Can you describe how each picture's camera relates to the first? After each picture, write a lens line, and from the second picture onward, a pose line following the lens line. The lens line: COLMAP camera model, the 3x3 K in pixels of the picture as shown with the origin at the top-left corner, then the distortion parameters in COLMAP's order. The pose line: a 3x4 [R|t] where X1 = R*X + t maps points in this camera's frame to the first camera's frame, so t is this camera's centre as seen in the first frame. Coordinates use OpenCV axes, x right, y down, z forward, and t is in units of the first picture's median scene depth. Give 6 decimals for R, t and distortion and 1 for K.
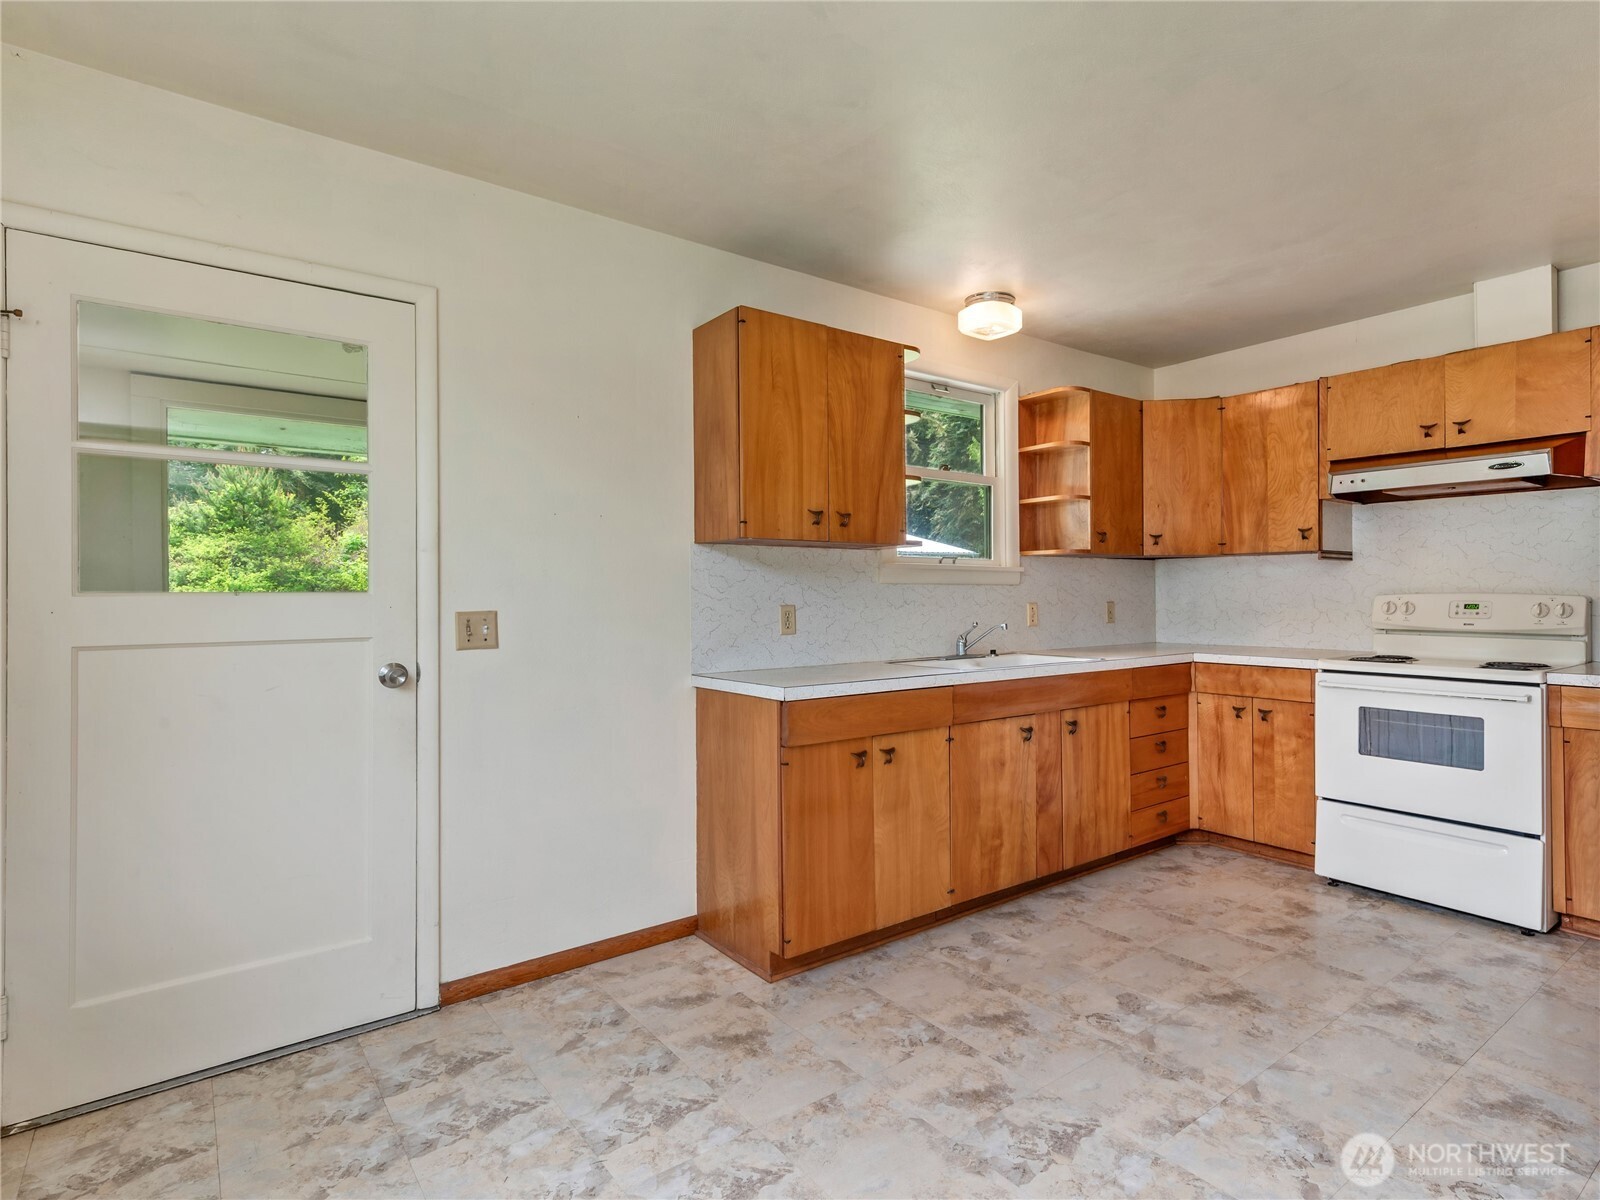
lens RADIAL K [[778.8, 0, 878.7], [0, 778.8, 591.8], [0, 0, 1]] dist [0.002248, 0.000323]
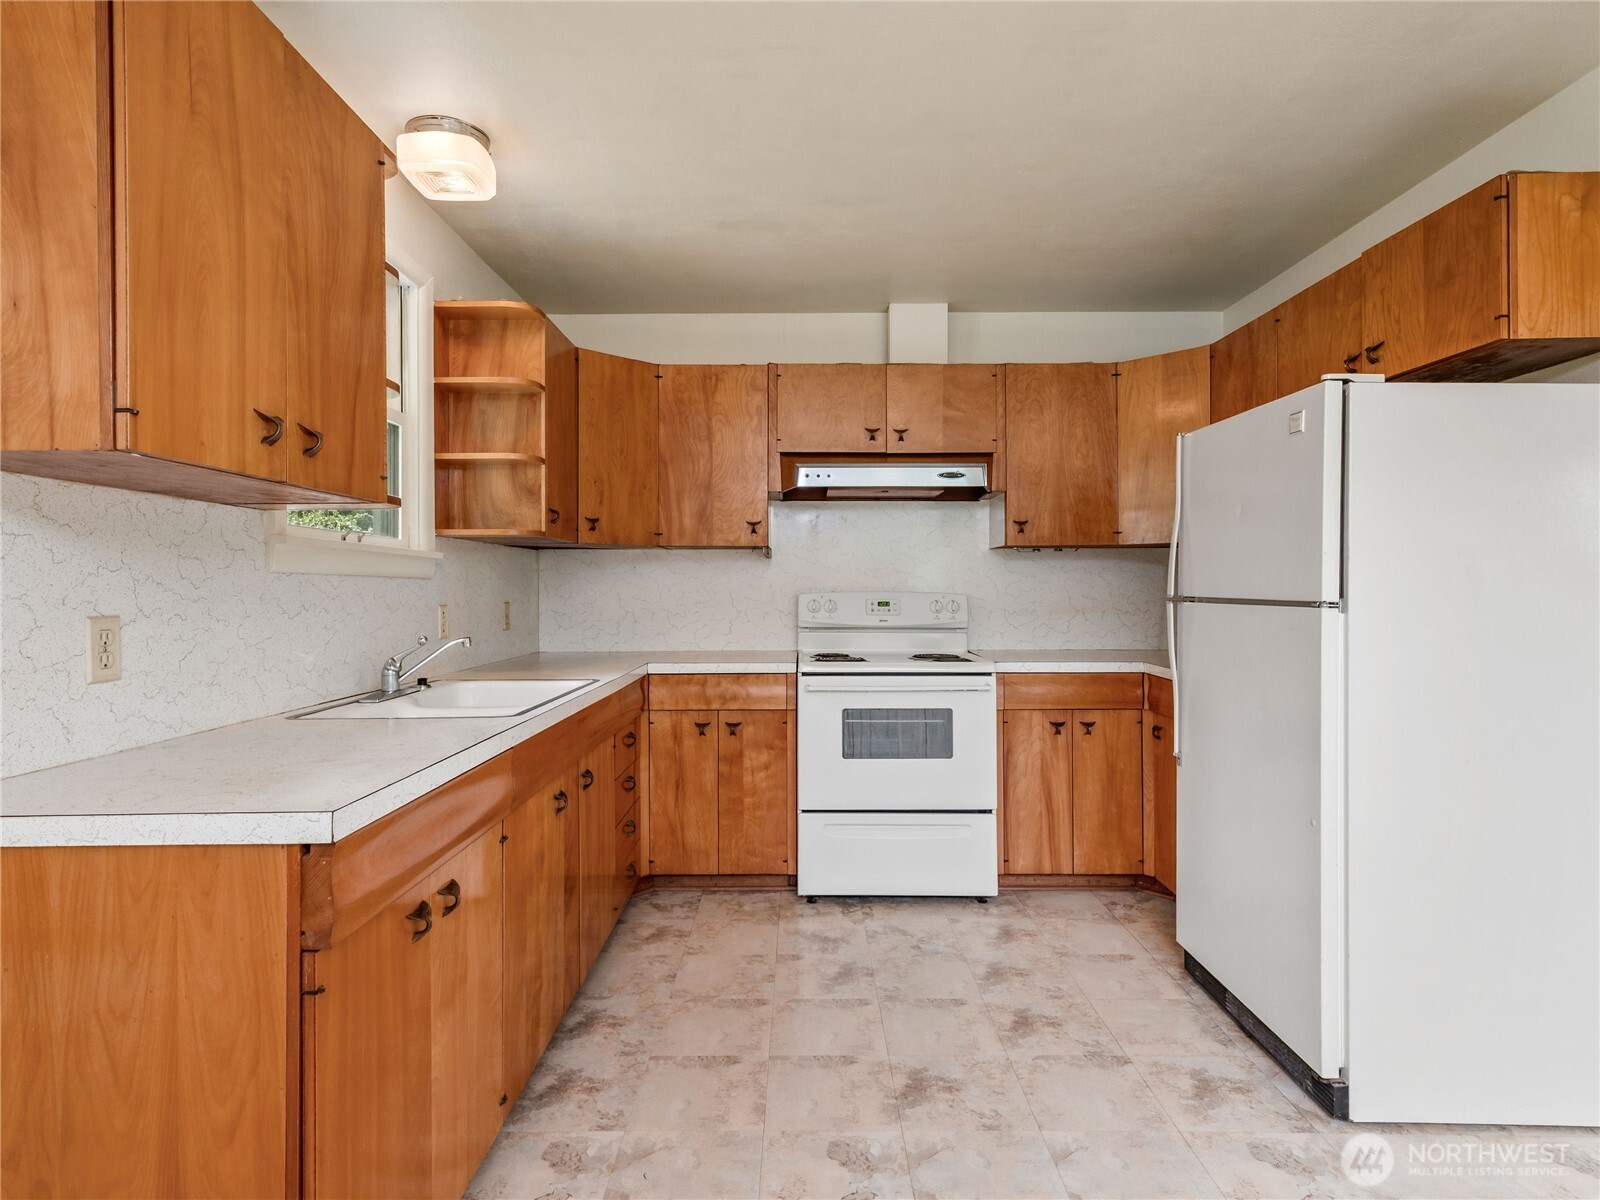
lens RADIAL K [[848.3, 0, 794.6], [0, 848.3, 580.8], [0, 0, 1]] dist [0.012170, 0.000394]
pose [[0.655863, 0.010550, 0.754806, -0.203424], [-0.002418, 0.999927, -0.011875, 0.001234], [-0.754876, 0.005964, 0.655840, 0.333026]]
